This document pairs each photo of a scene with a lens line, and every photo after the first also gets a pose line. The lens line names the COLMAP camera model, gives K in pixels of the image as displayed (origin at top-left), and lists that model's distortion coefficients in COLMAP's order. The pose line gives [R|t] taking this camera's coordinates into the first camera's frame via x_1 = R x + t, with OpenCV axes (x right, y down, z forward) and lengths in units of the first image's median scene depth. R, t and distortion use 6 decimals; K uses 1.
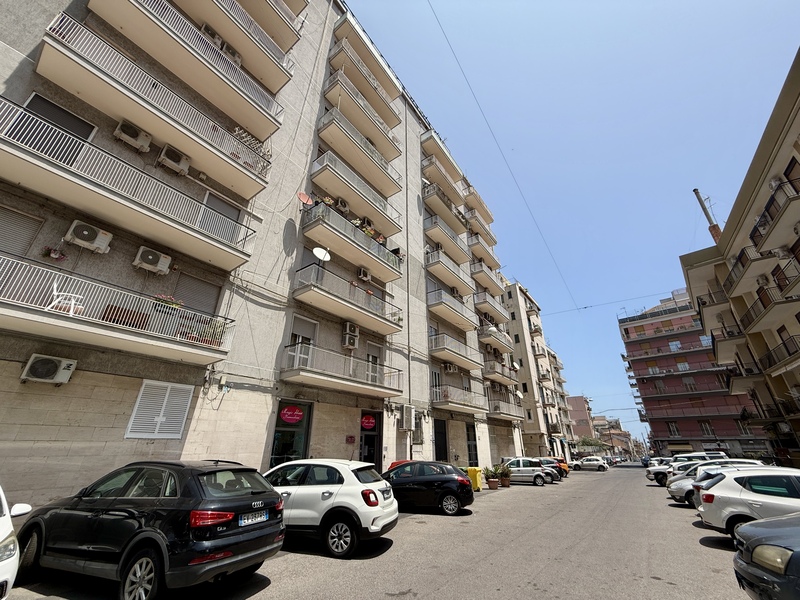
lens RADIAL K [[319.6, 0, 398.7], [0, 319.6, 299.0], [0, 0, 1]] dist [-0.000206, 0.000141]
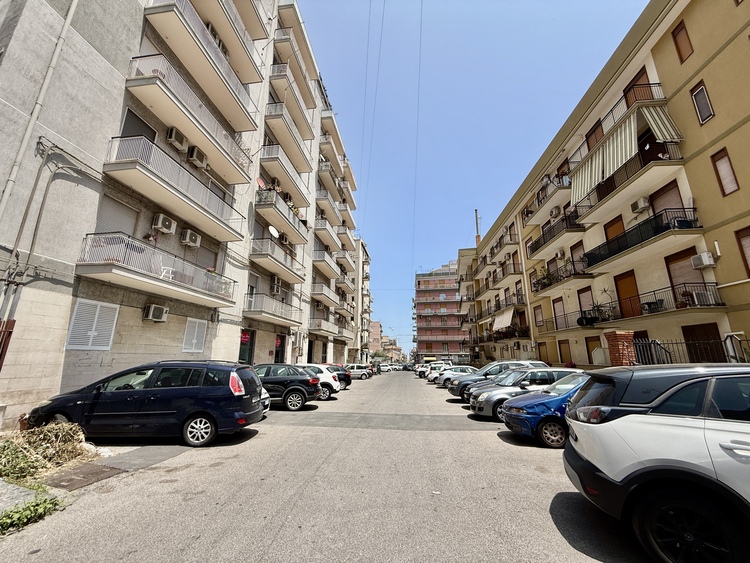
lens RADIAL K [[299.6, 0, 373.8], [0, 299.6, 280.6], [0, 0, 1]] dist [-0.000206, 0.000141]
pose [[0.875108, 0.126316, 0.467152, -0.241562], [-0.209642, 0.969003, 0.130705, -0.106251], [-0.436161, -0.212315, 0.874463, -0.224722]]
